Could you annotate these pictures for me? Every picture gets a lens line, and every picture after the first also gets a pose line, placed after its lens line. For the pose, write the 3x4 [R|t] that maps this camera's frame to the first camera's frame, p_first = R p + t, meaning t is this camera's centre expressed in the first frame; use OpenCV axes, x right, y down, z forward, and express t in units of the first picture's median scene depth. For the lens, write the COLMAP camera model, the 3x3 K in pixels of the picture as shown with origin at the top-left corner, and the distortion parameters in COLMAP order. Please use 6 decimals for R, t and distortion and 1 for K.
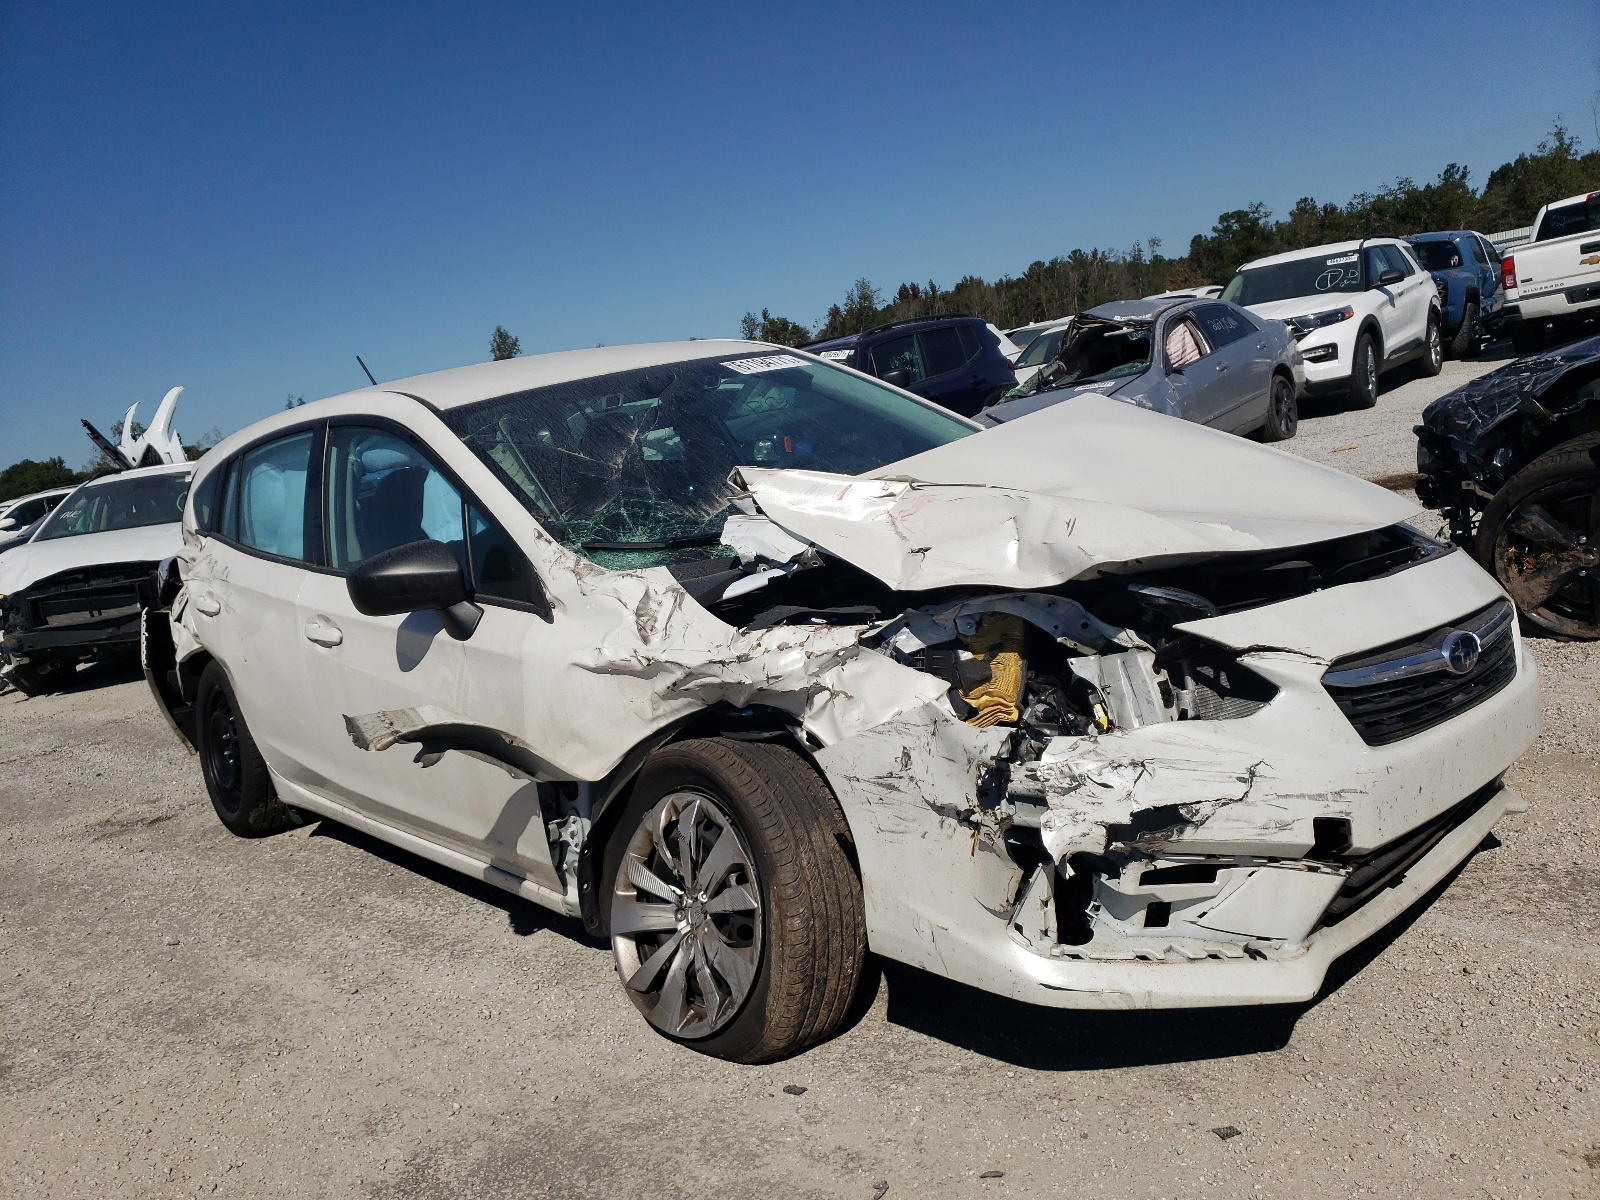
lens RADIAL K [[1203.7, 0, 800.3], [0, 1203.7, 666.6], [0, 0, 1]] dist [0.015887, -0.003559]
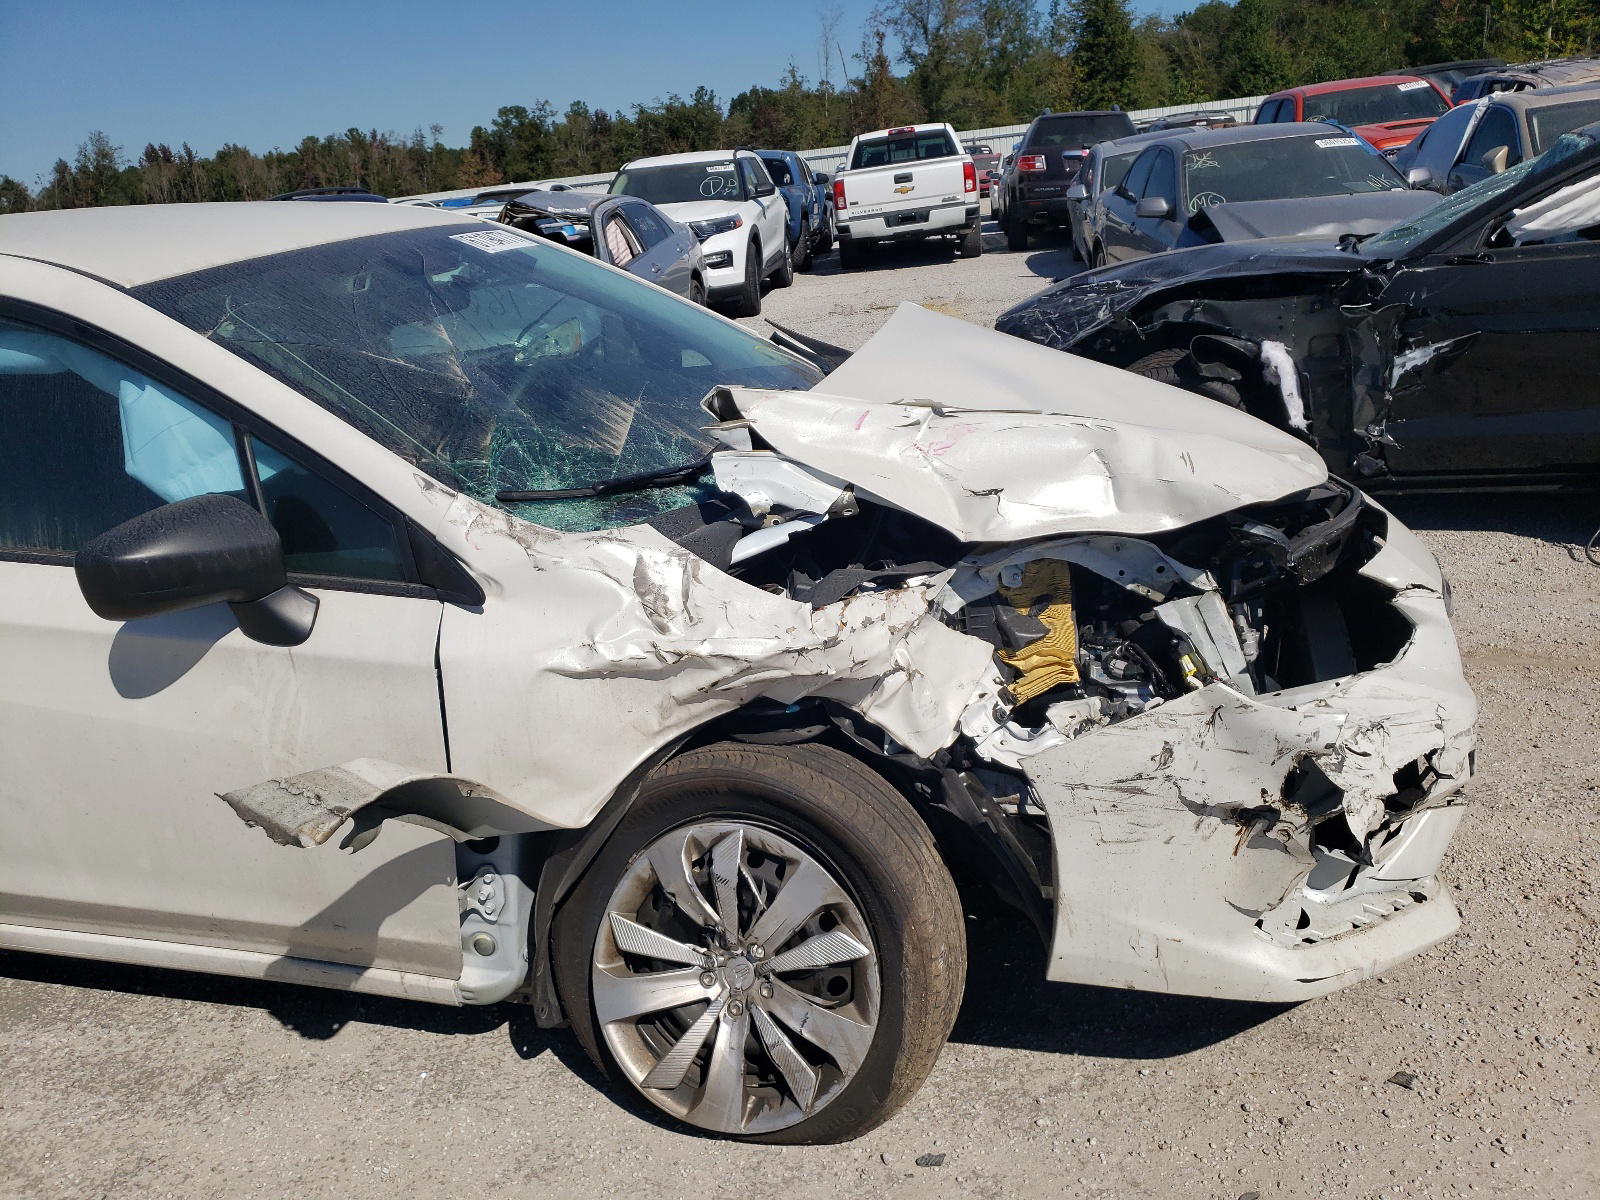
lens RADIAL K [[1203.7, 0, 800.3], [0, 1203.7, 666.6], [0, 0, 1]] dist [0.015887, -0.003559]
pose [[0.864510, -0.109369, 0.490571, -0.406480], [0.069085, 0.992631, 0.099552, -0.064098], [-0.497844, -0.052173, 0.865696, 0.317661]]
